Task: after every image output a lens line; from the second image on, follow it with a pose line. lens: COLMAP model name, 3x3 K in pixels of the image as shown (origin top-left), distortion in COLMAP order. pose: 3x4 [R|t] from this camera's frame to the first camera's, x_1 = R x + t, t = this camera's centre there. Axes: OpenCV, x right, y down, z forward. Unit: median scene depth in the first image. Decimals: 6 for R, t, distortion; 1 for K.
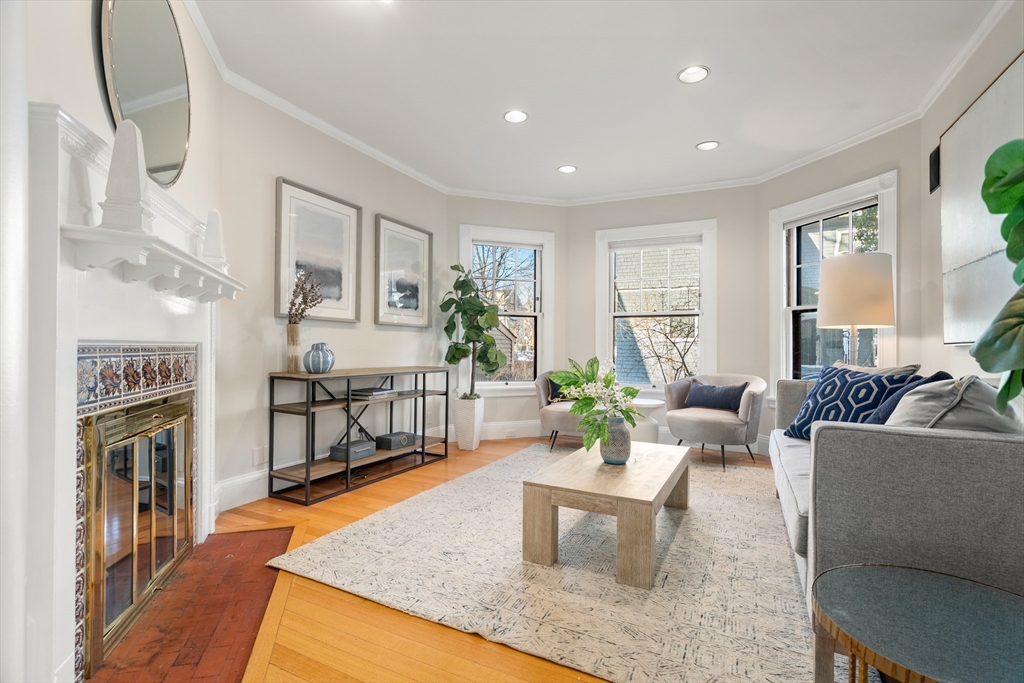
lens RADIAL K [[471.7, 0, 517.2], [0, 471.7, 346.5], [0, 0, 1]] dist [-0.004563, 0.001480]
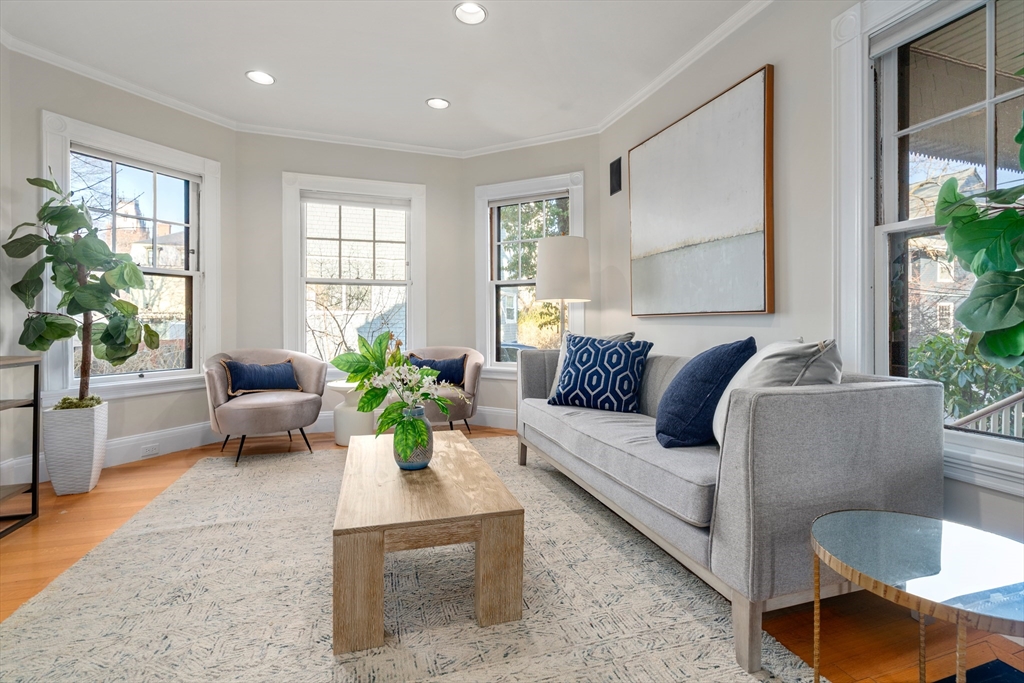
lens RADIAL K [[471.7, 0, 505.6], [0, 471.7, 324.5], [0, 0, 1]] dist [-0.004563, 0.001480]
pose [[0.715377, -0.010248, 0.698664, -0.148177], [0.003955, 0.999936, 0.010618, 0.002541], [-0.698728, -0.004833, 0.715371, 0.223677]]
